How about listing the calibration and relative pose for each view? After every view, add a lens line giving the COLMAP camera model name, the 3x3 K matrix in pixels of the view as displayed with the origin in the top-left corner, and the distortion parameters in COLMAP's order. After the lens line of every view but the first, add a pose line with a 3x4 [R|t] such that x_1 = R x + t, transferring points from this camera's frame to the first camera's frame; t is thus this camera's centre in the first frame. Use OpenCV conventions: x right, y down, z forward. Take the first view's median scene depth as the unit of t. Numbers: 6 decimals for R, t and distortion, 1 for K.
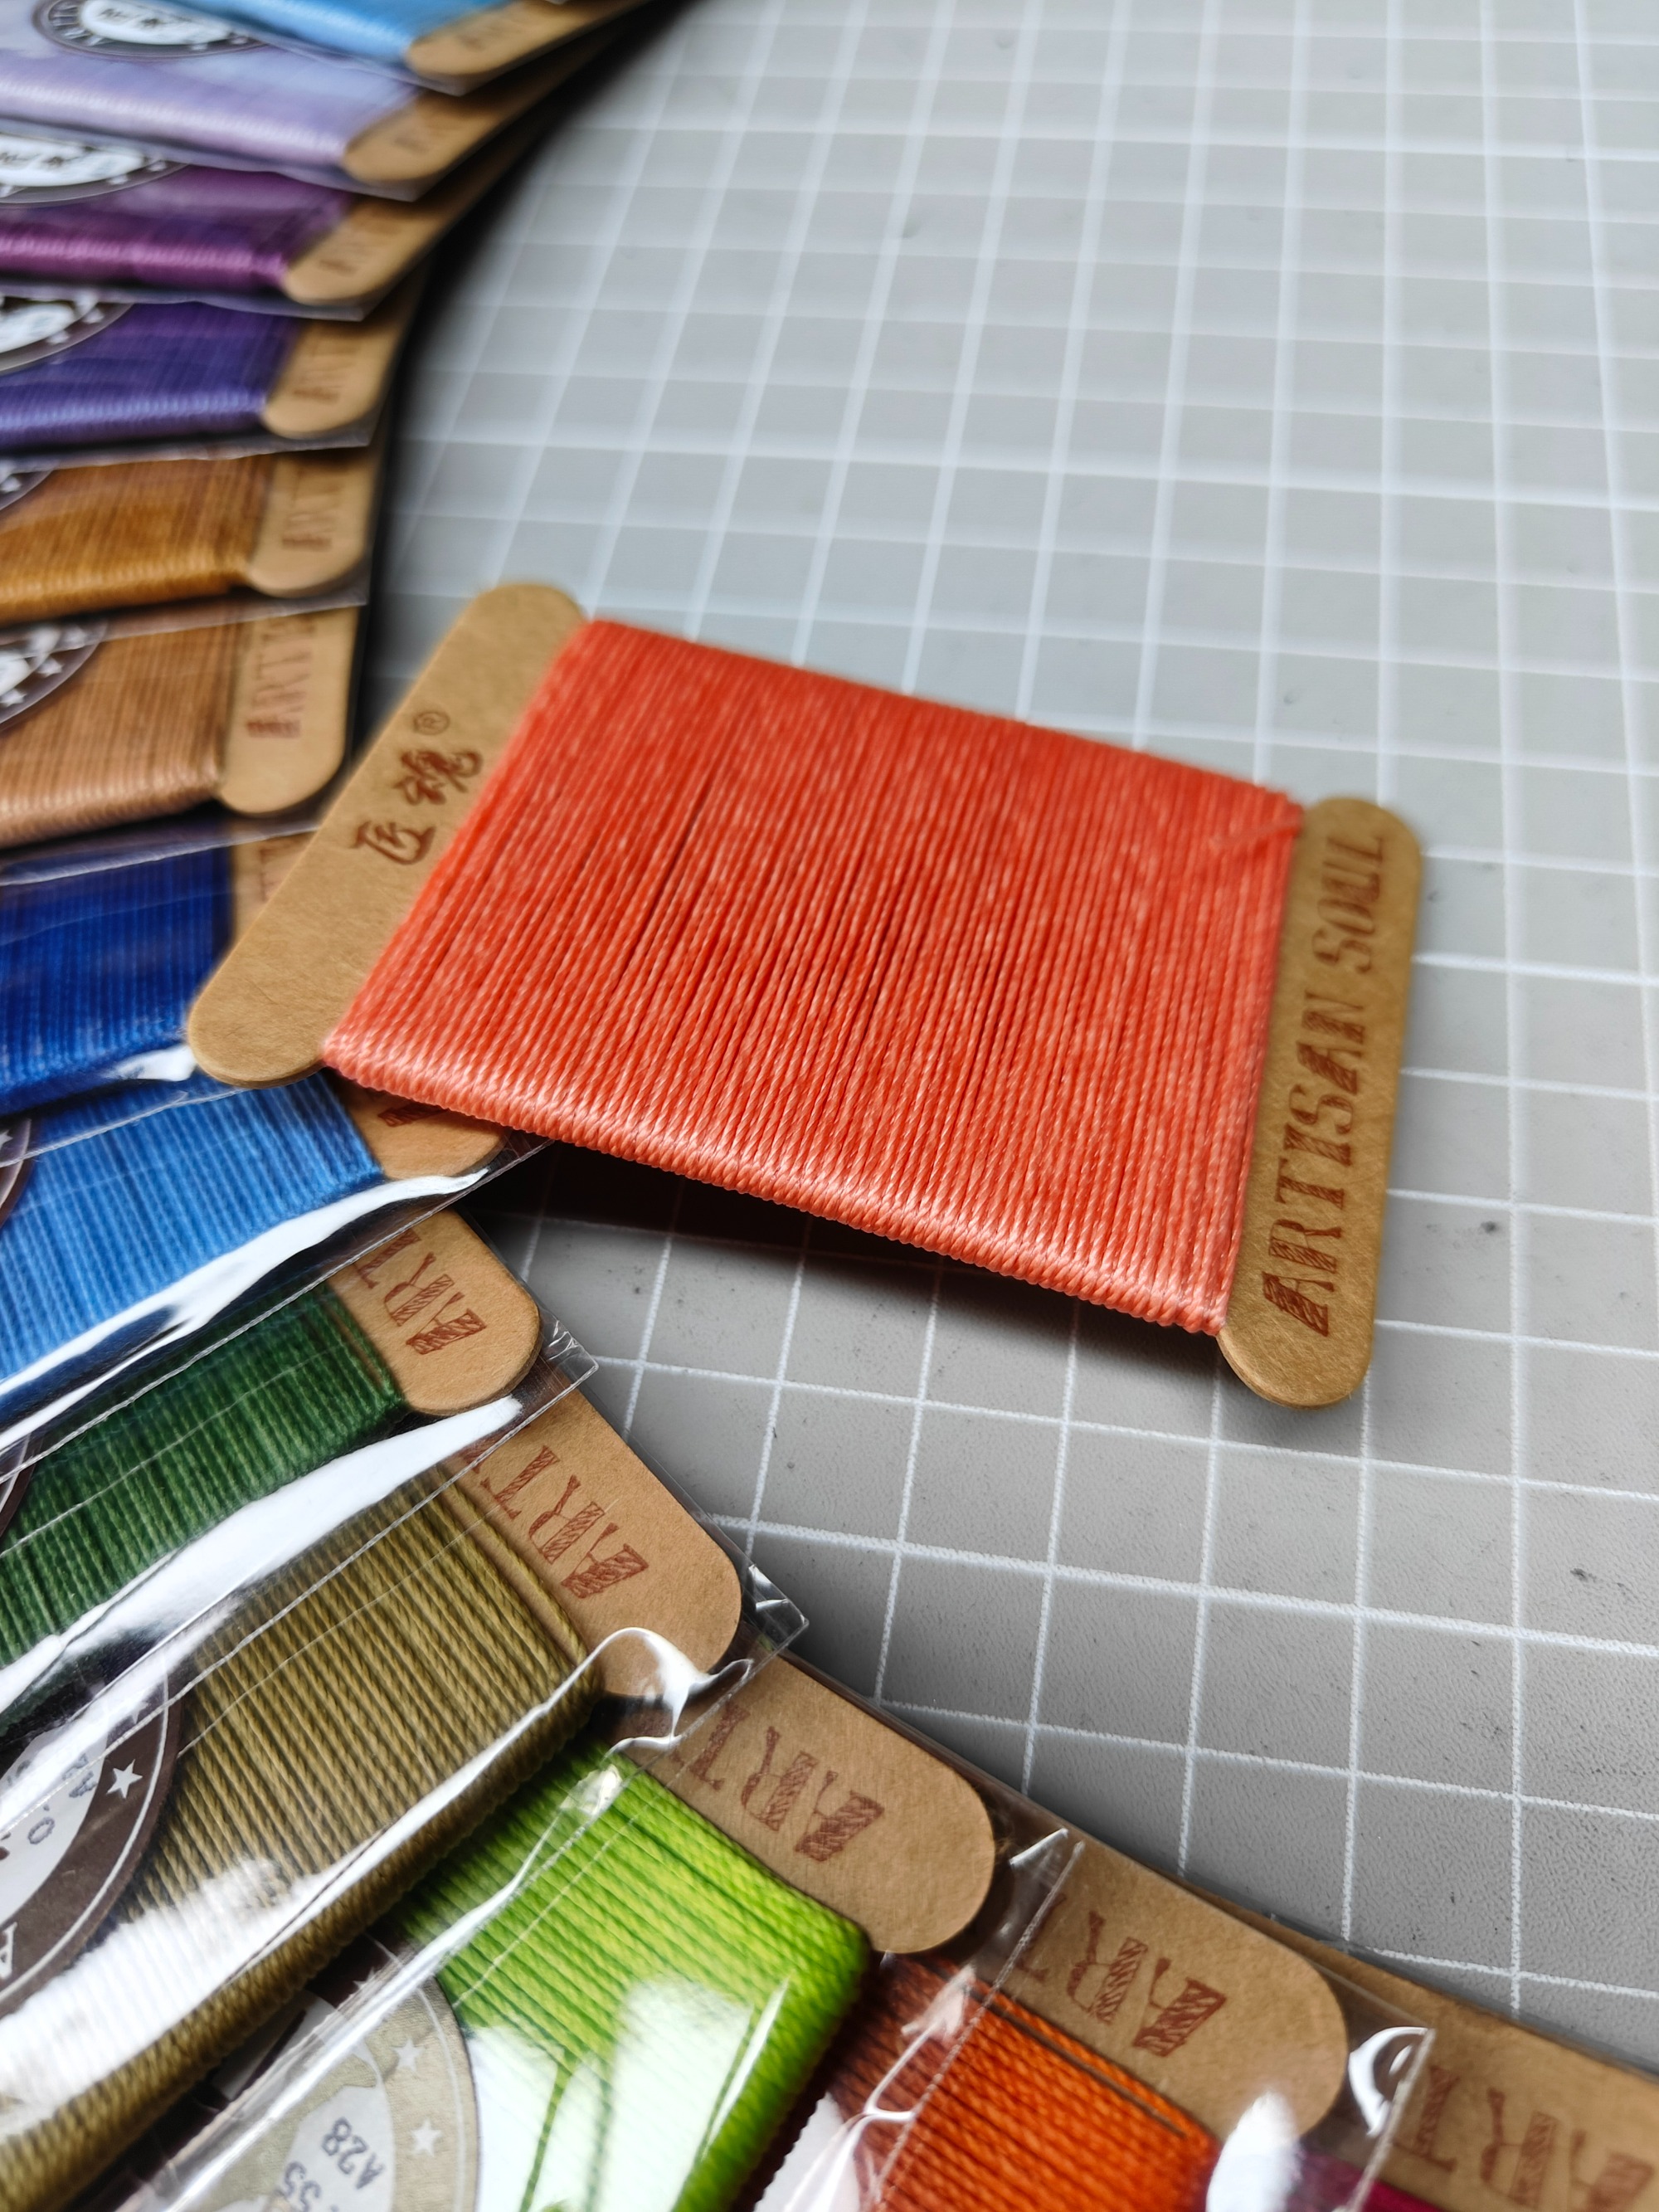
lens RADIAL K [[1630.1, 0, 883.9], [0, 1630.1, 1111.6], [0, 0, 1]] dist [-0.018025, -0.007657]
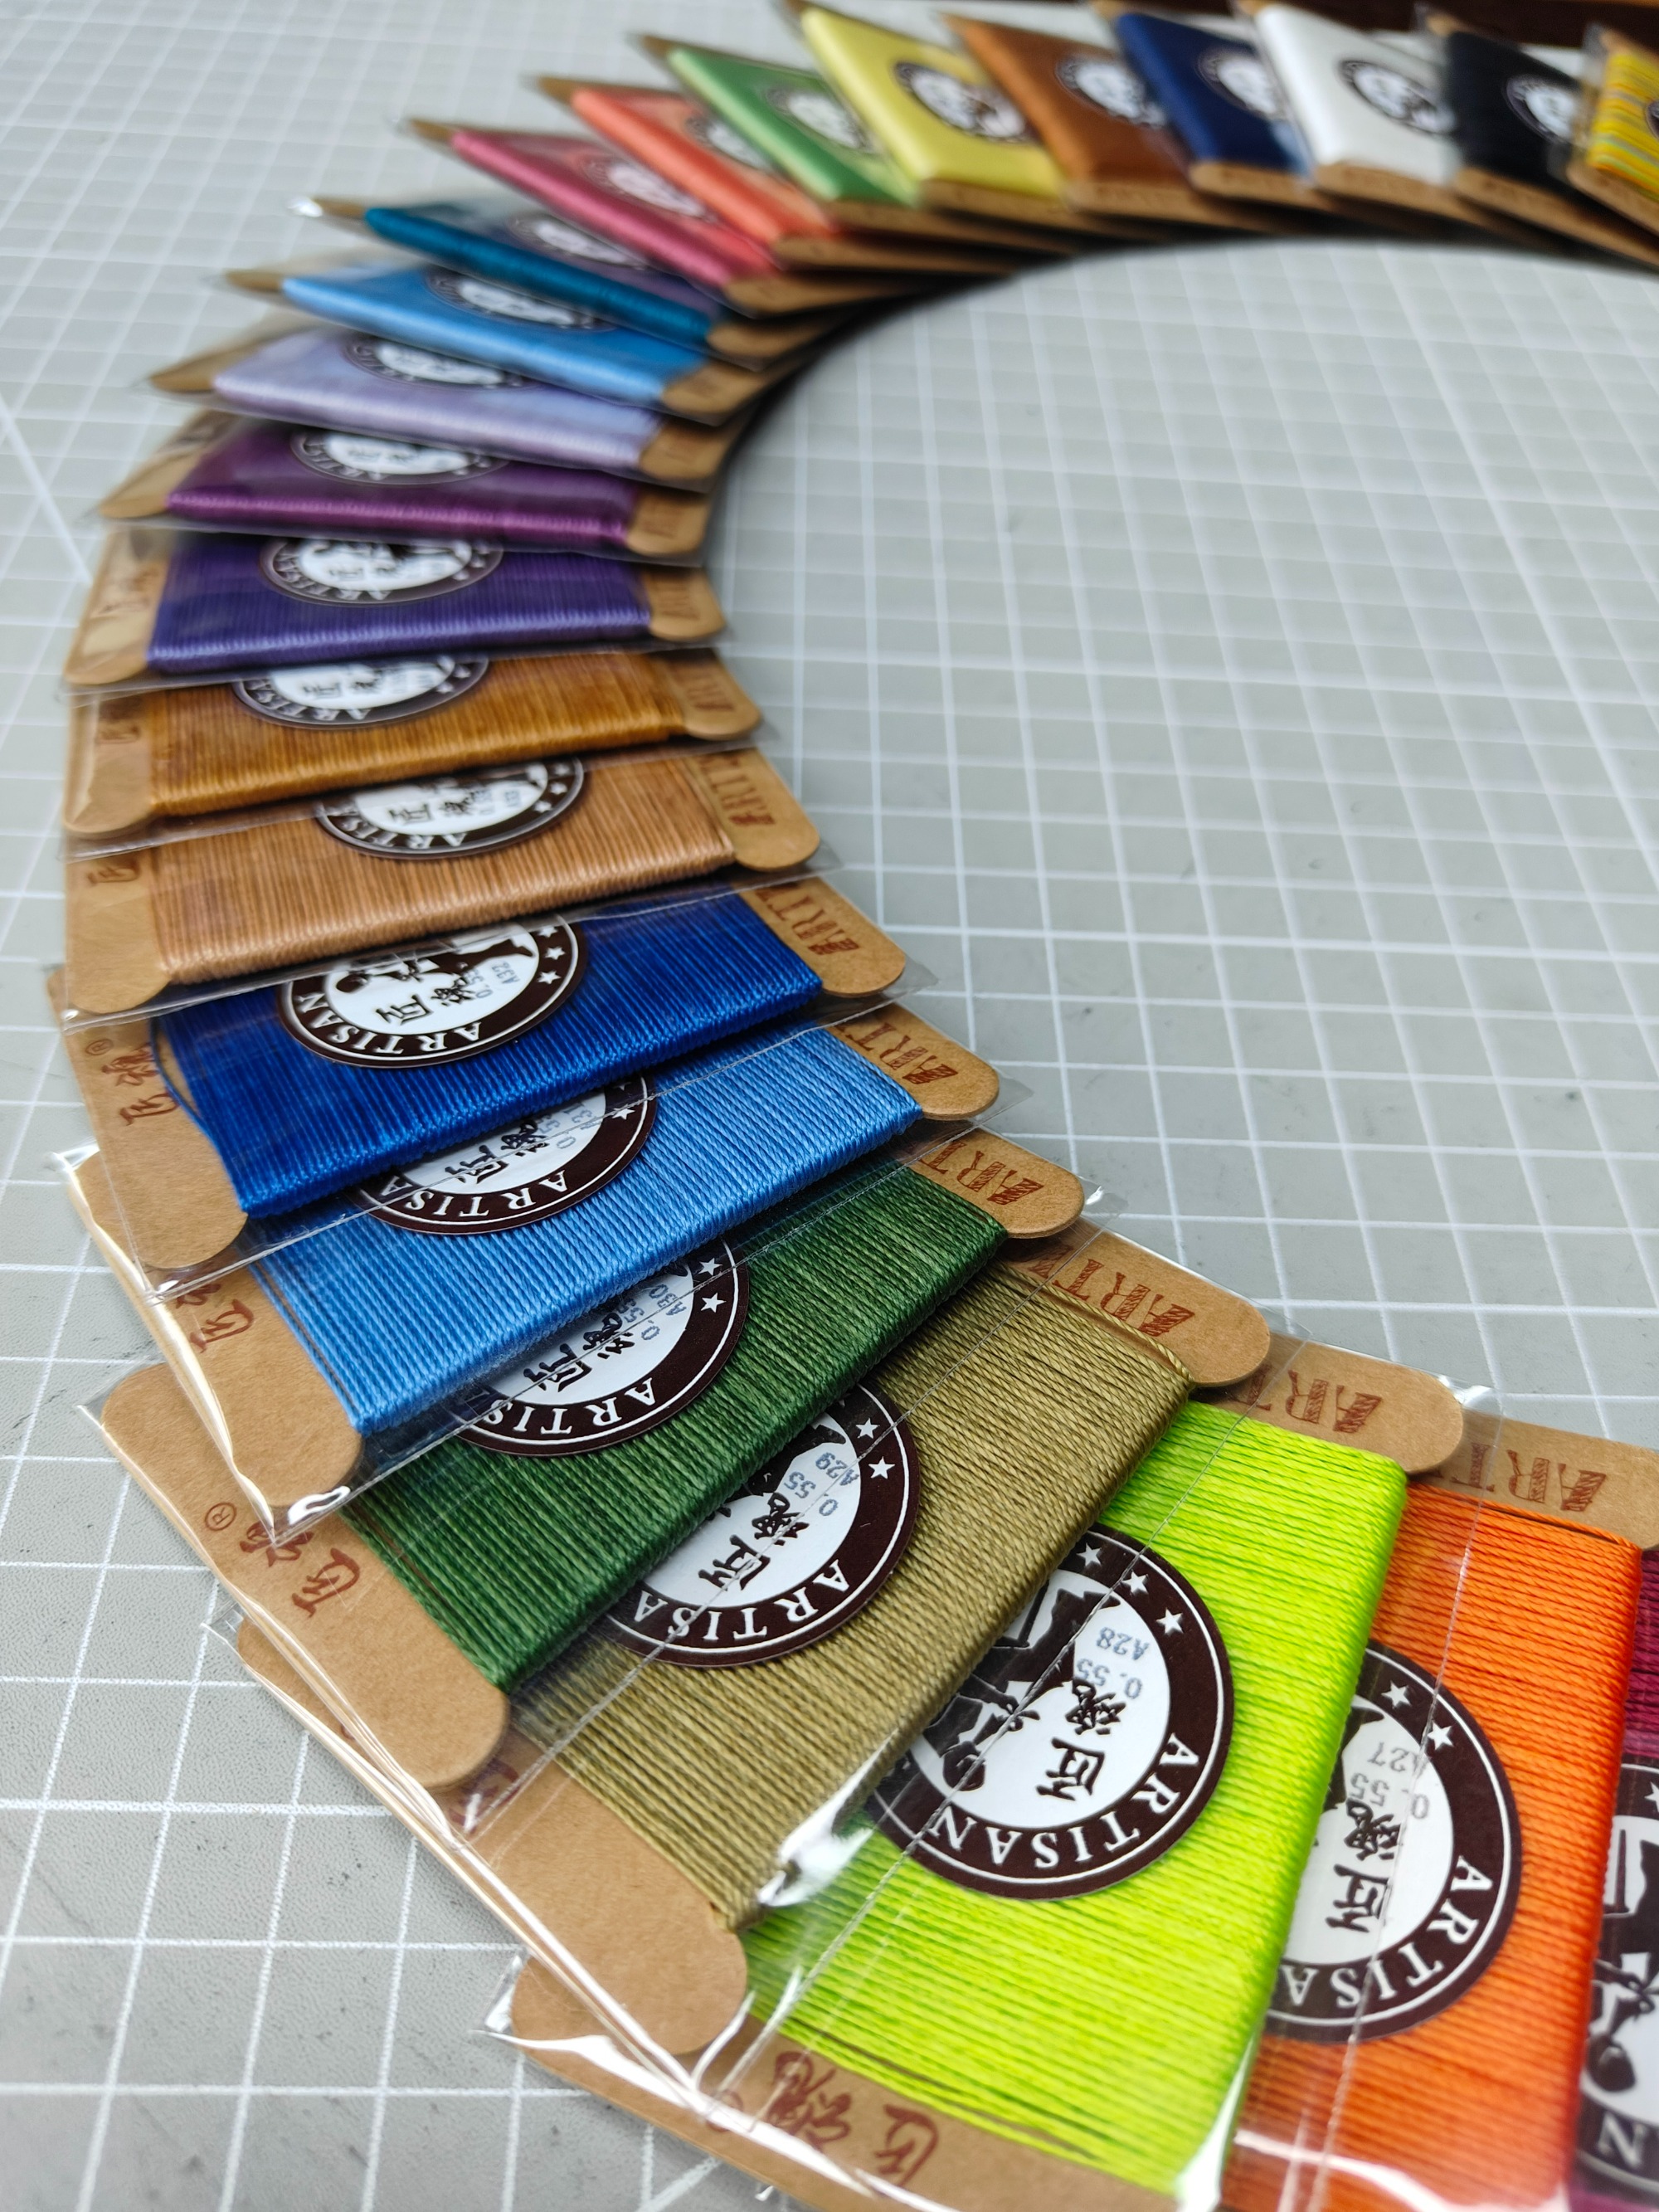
lens RADIAL K [[1630.1, 0, 814.2], [0, 1630.1, 1099.3], [0, 0, 1]] dist [-0.018025, -0.007657]
pose [[0.976410, -0.042620, 0.211676, -0.597689], [0.080584, 0.981424, -0.174108, 0.249017], [-0.200324, 0.187059, 0.961707, -0.341630]]
